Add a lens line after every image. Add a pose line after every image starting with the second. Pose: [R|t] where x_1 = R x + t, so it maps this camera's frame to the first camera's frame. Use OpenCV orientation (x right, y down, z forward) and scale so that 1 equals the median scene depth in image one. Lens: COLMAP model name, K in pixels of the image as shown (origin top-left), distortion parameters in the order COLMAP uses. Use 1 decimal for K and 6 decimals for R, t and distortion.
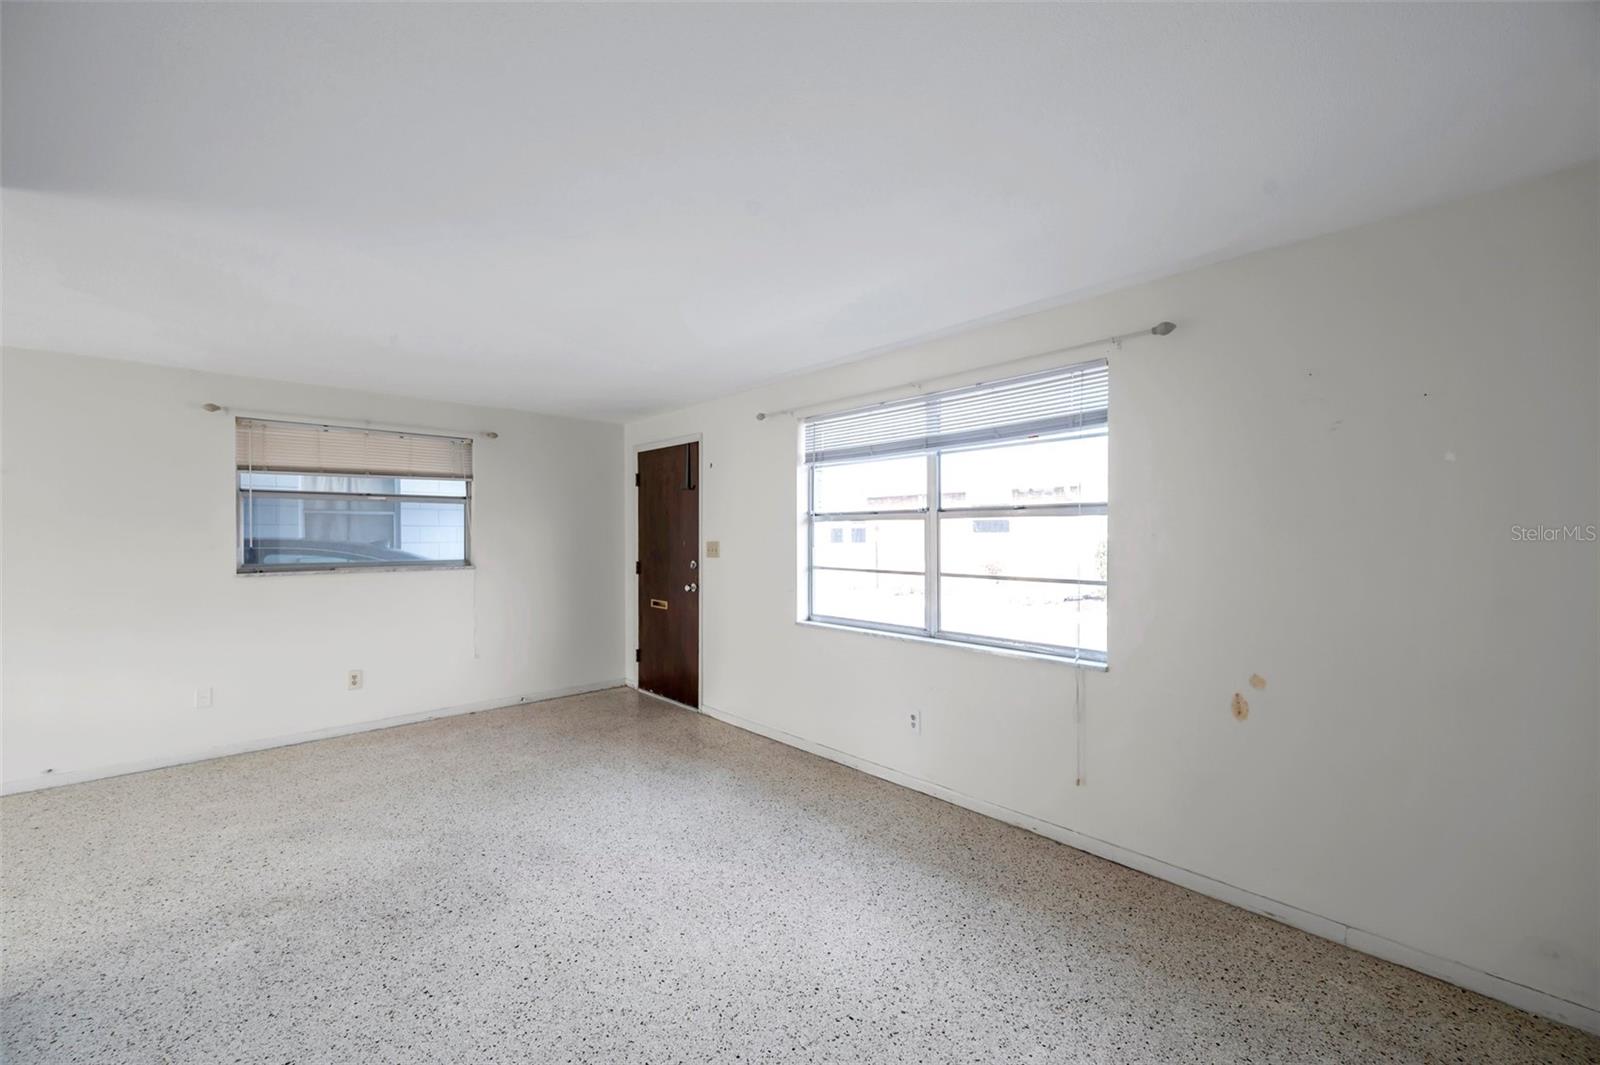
lens RADIAL K [[633.5, 0, 805.9], [0, 633.5, 534.7], [0, 0, 1]] dist [-0.001828, 0.000548]
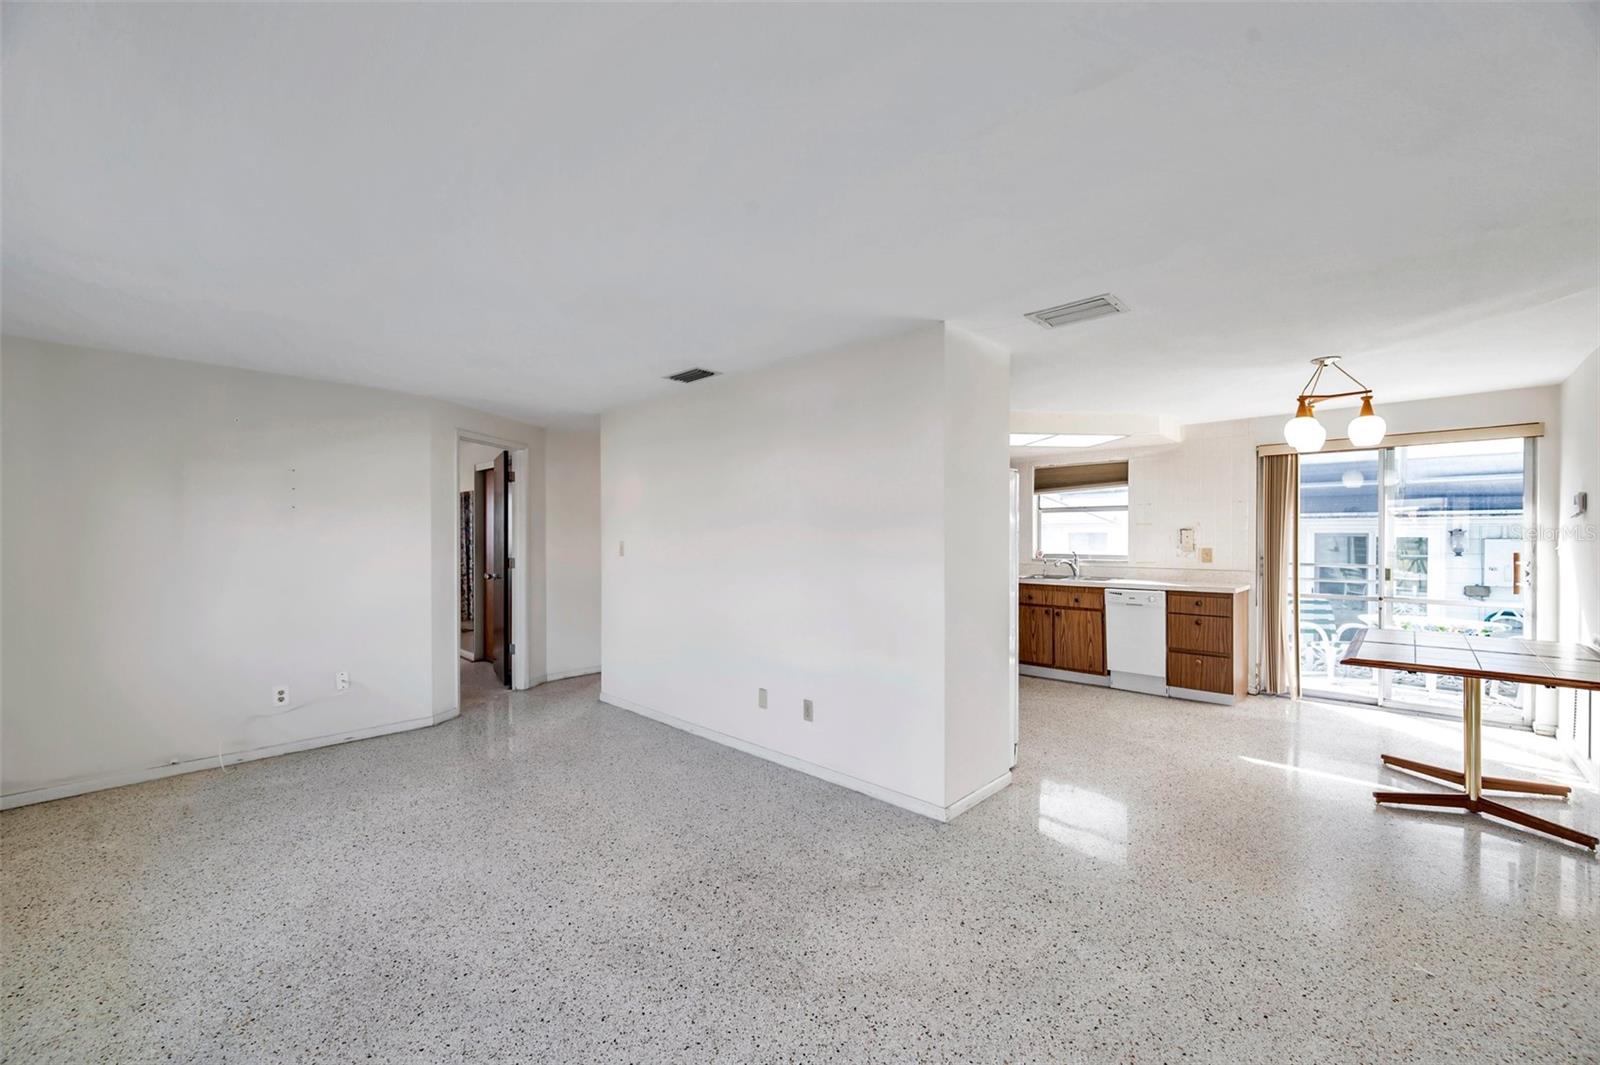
lens RADIAL K [[633.5, 0, 805.9], [0, 633.5, 534.7], [0, 0, 1]] dist [-0.001828, 0.000548]
pose [[-0.998517, 0.004164, -0.054284, -0.495796], [0.004123, 0.999991, 0.000871, -0.000195], [0.054287, 0.000646, -0.998525, 1.514957]]
